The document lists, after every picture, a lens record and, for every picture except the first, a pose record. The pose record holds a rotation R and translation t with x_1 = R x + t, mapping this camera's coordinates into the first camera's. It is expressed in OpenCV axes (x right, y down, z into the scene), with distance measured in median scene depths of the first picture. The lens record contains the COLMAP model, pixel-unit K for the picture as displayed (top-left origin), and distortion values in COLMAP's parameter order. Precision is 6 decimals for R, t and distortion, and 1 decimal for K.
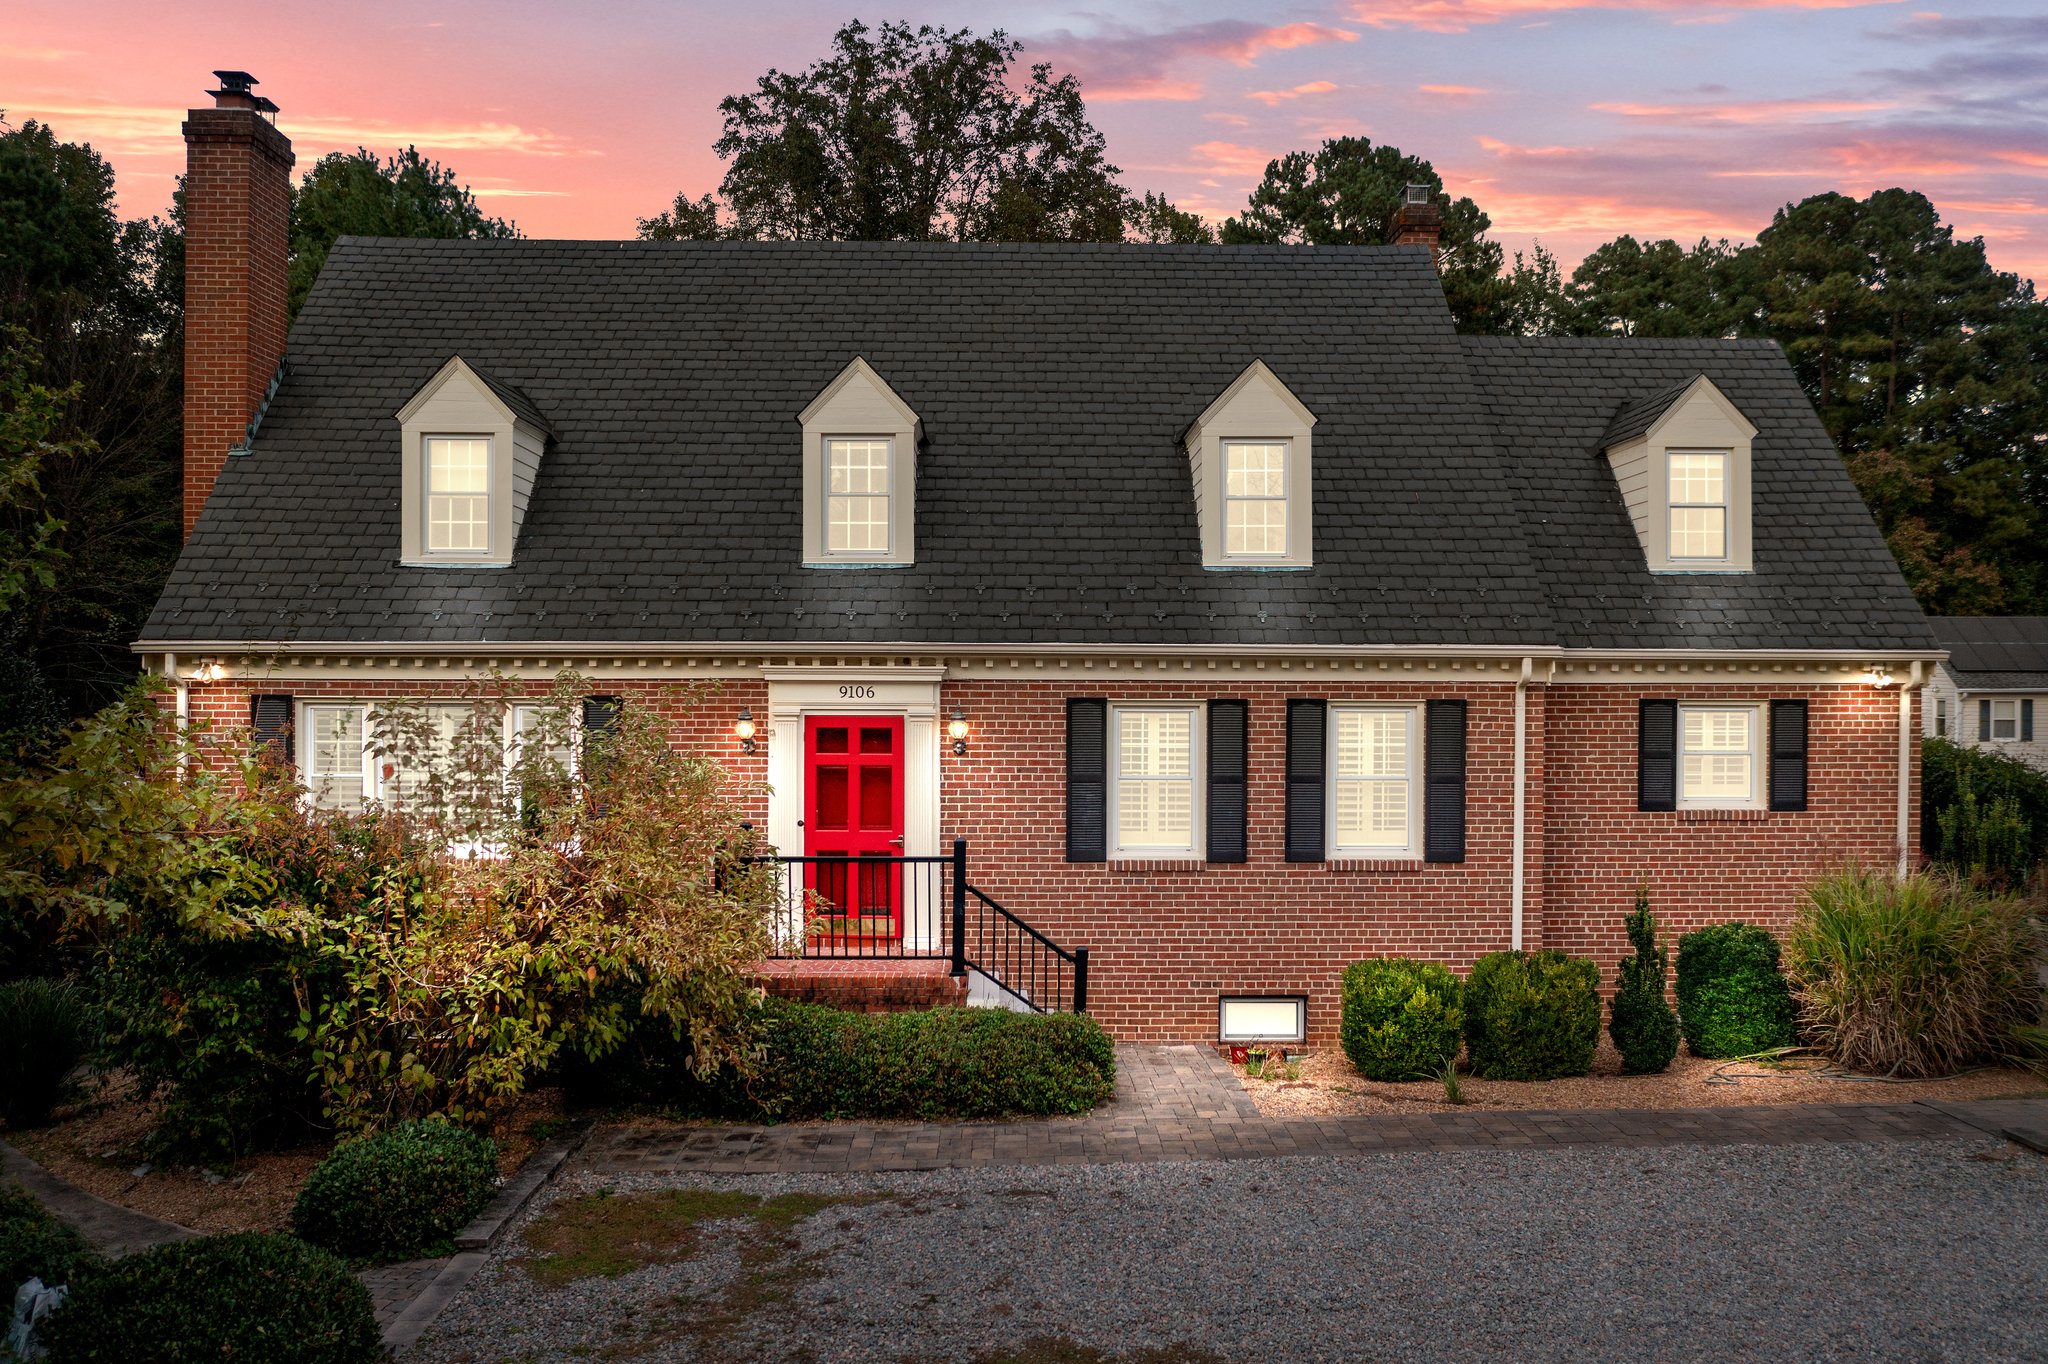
lens RADIAL K [[1621.3, 0, 1024.0], [0, 1621.3, 682.0], [0, 0, 1]] dist [-0.031897, 0.006487]
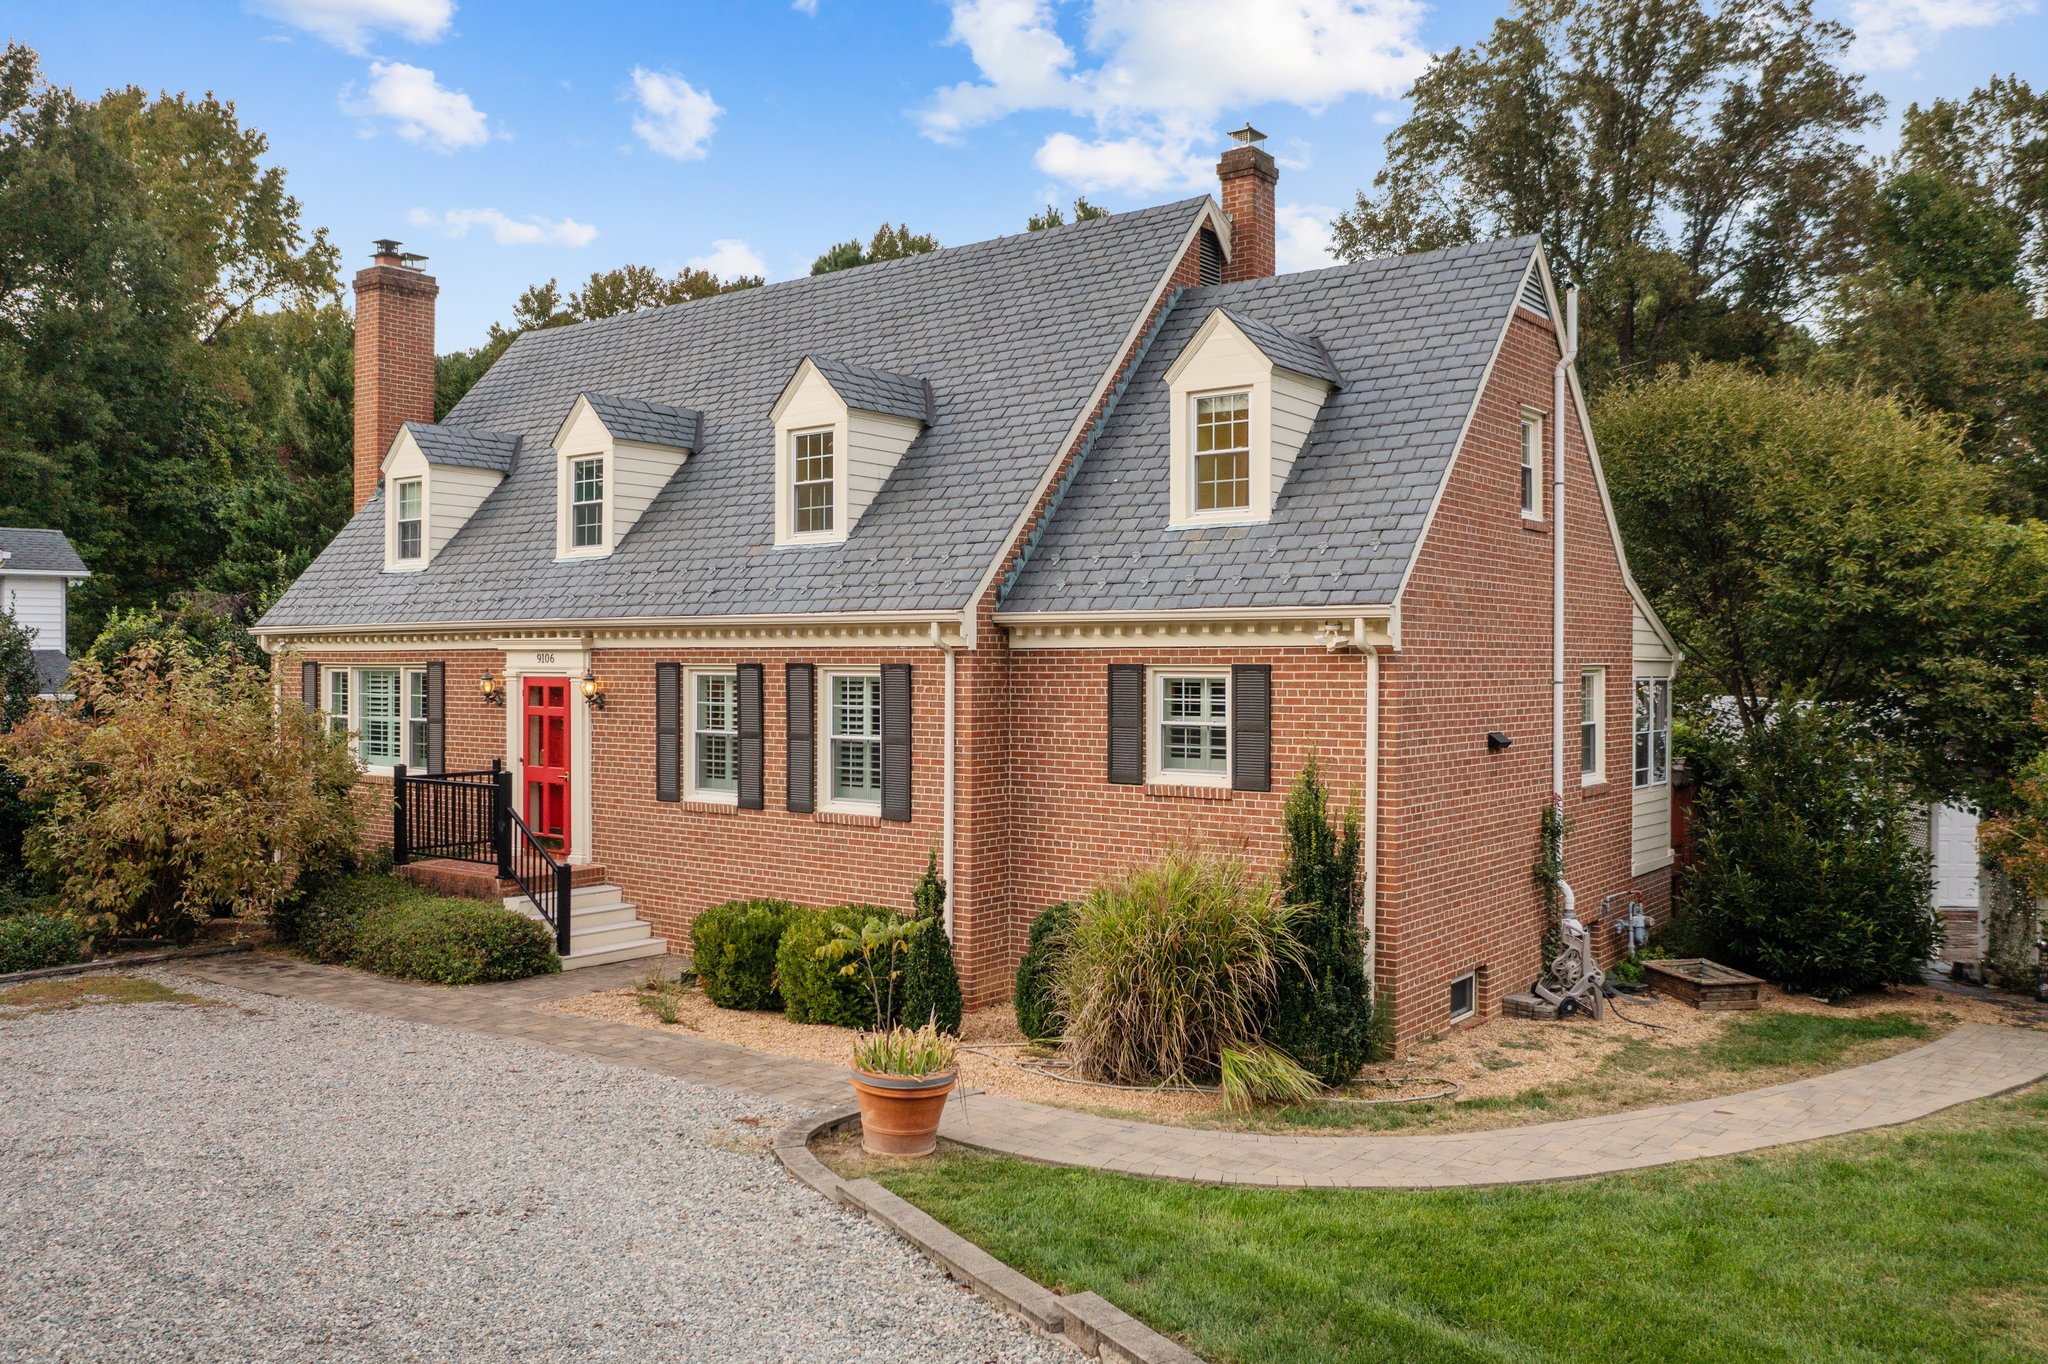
lens RADIAL K [[1621.3, 0, 1024.0], [0, 1621.3, 682.0], [0, 0, 1]] dist [-0.031897, 0.006487]
pose [[0.778270, 0.005527, -0.627906, 0.937674], [-0.002054, 0.999978, 0.006256, 0.015189], [0.627927, -0.003579, 0.778264, 0.231449]]
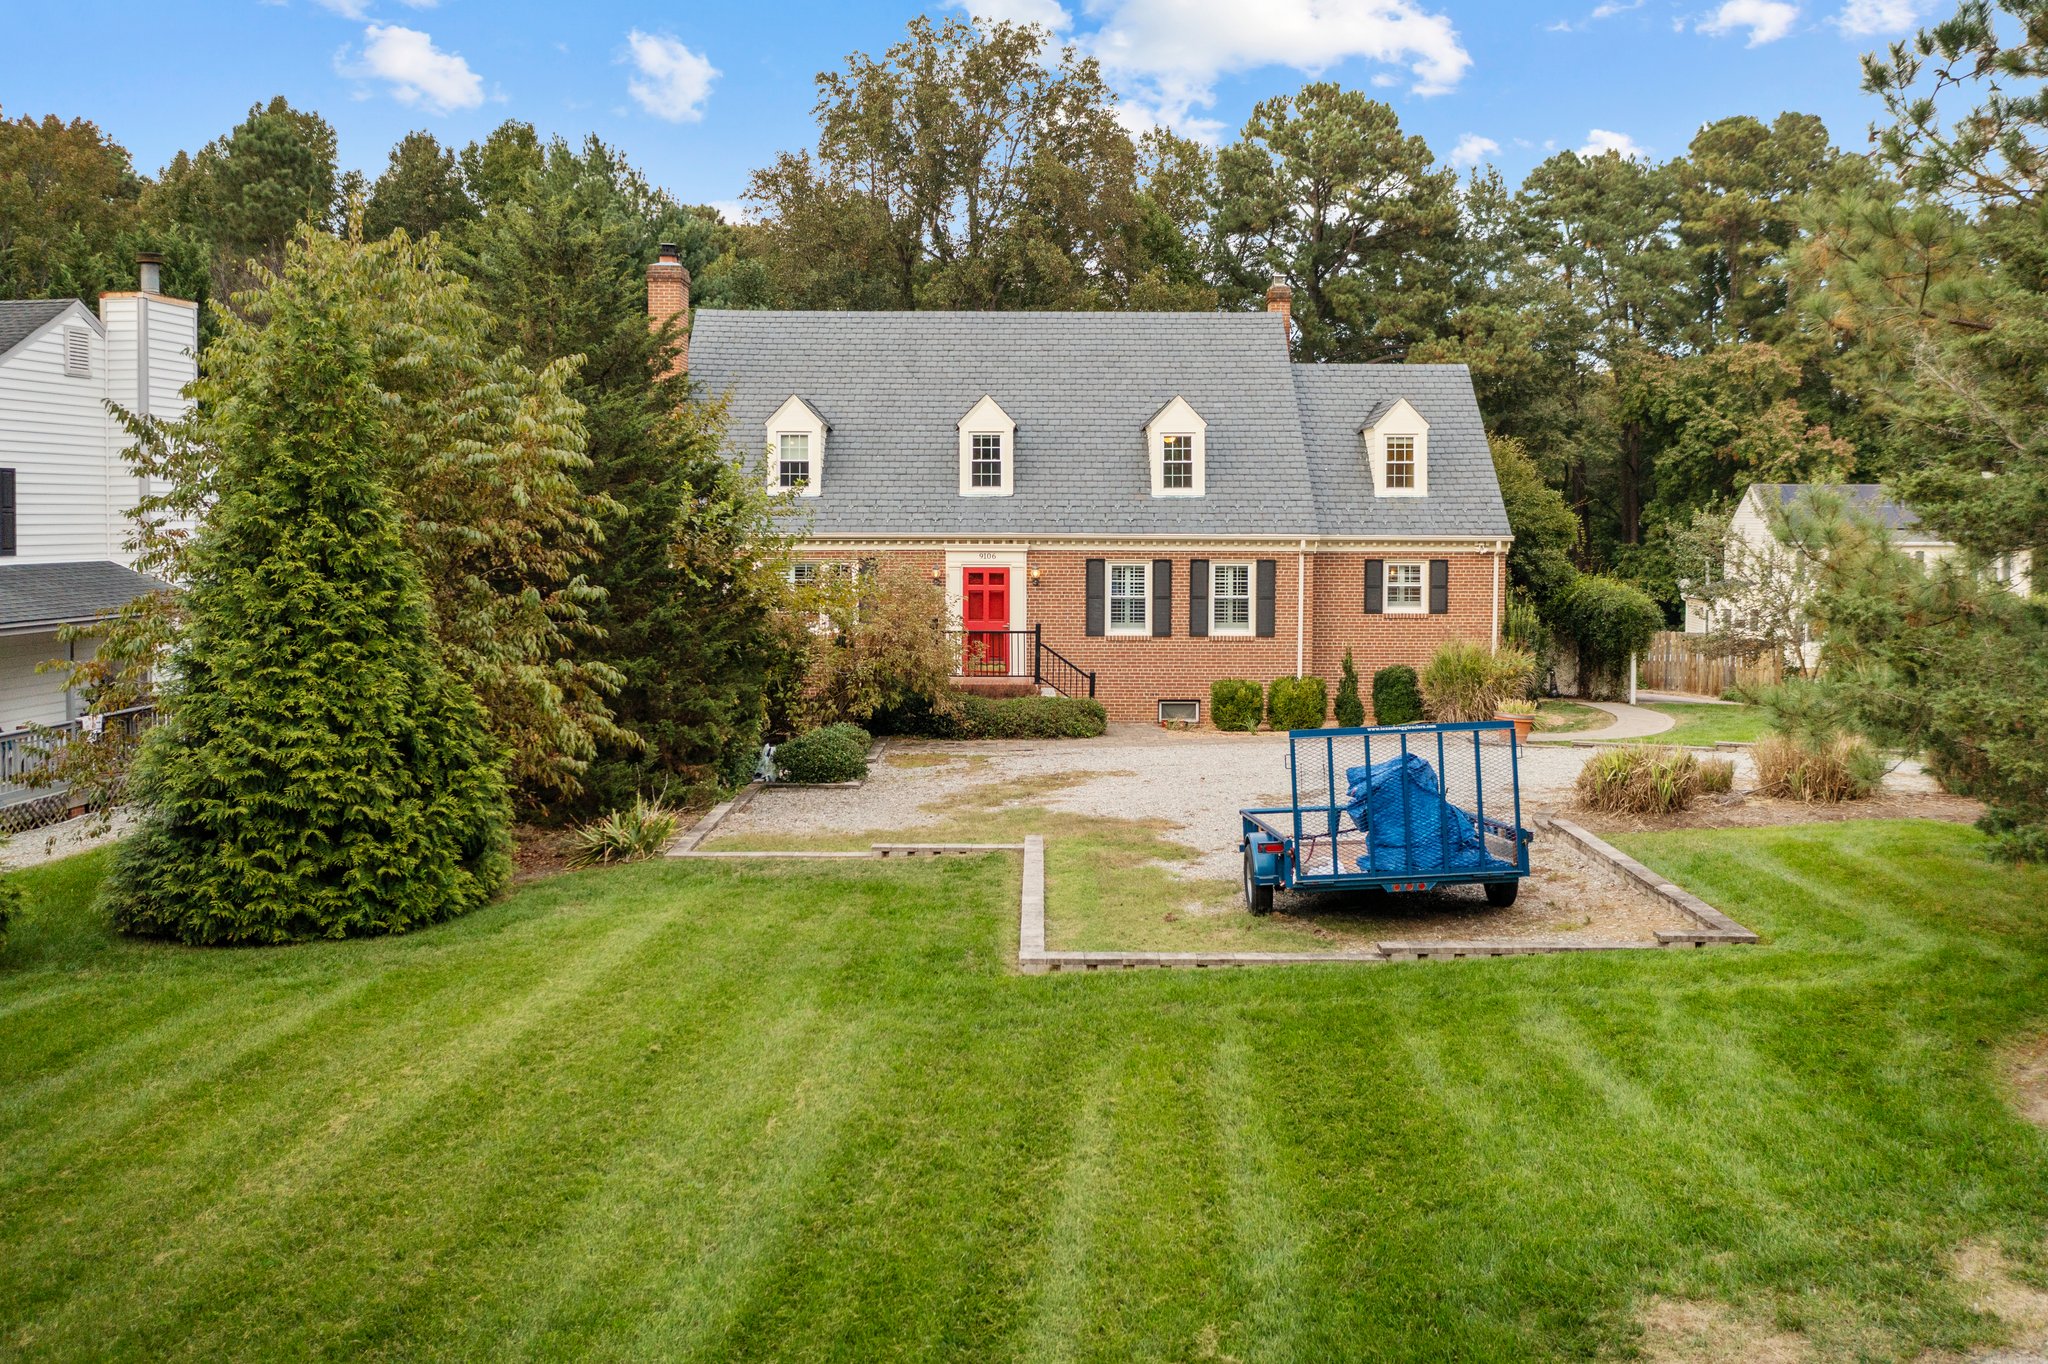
lens RADIAL K [[1621.3, 0, 1024.0], [0, 1621.3, 682.0], [0, 0, 1]] dist [-0.031897, 0.006487]
pose [[0.999915, 0.000849, -0.013029, -0.026062], [0.000417, 0.995304, 0.096797, -0.033360], [0.013050, -0.096794, 0.995219, -1.072621]]
